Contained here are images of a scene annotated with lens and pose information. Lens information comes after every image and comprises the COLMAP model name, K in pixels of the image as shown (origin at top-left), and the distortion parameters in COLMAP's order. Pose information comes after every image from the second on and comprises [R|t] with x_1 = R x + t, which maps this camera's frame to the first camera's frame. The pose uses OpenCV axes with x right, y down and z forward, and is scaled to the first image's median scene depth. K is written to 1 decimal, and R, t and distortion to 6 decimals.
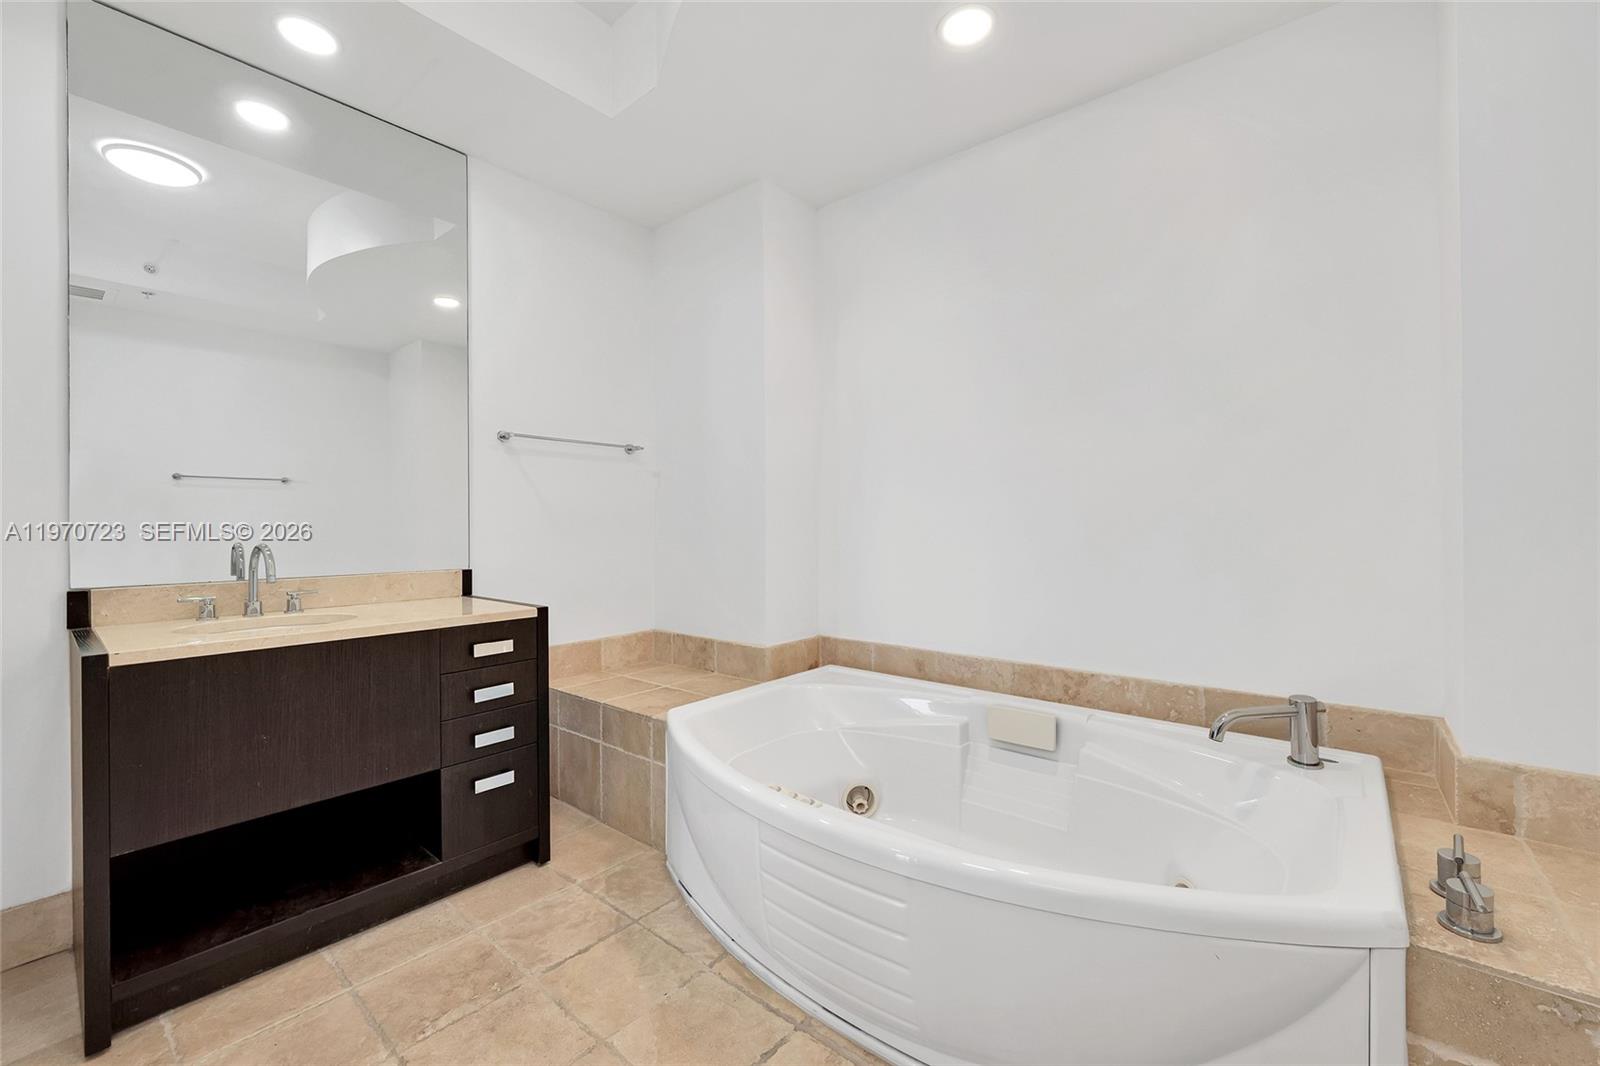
lens RADIAL K [[647.9, 0, 800.0], [0, 647.9, 533.0], [0, 0, 1]] dist [-0.001916, -0.000382]
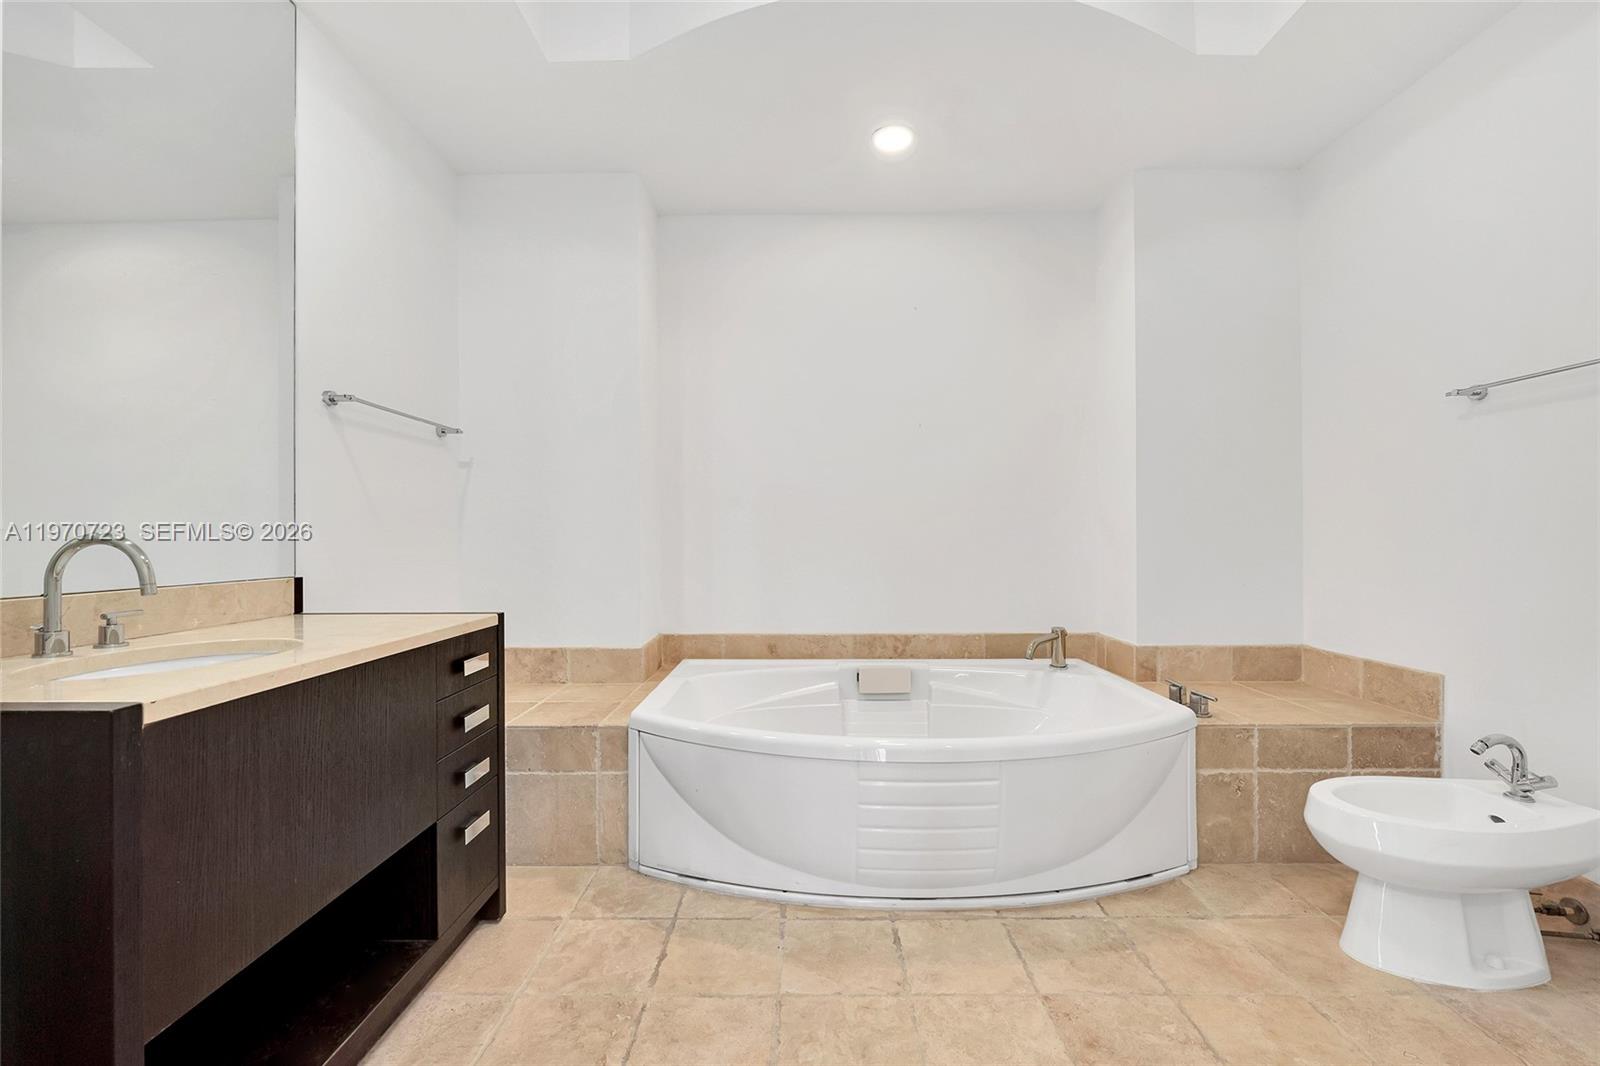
lens RADIAL K [[656.6, 0, 794.3], [0, 656.6, 545.6], [0, 0, 1]] dist [0.001333, -0.000202]
pose [[0.772574, -0.005127, 0.634904, -0.648358], [0.007459, 0.999972, -0.001001, 0.030538], [-0.634881, 0.005509, 0.772590, 0.095763]]
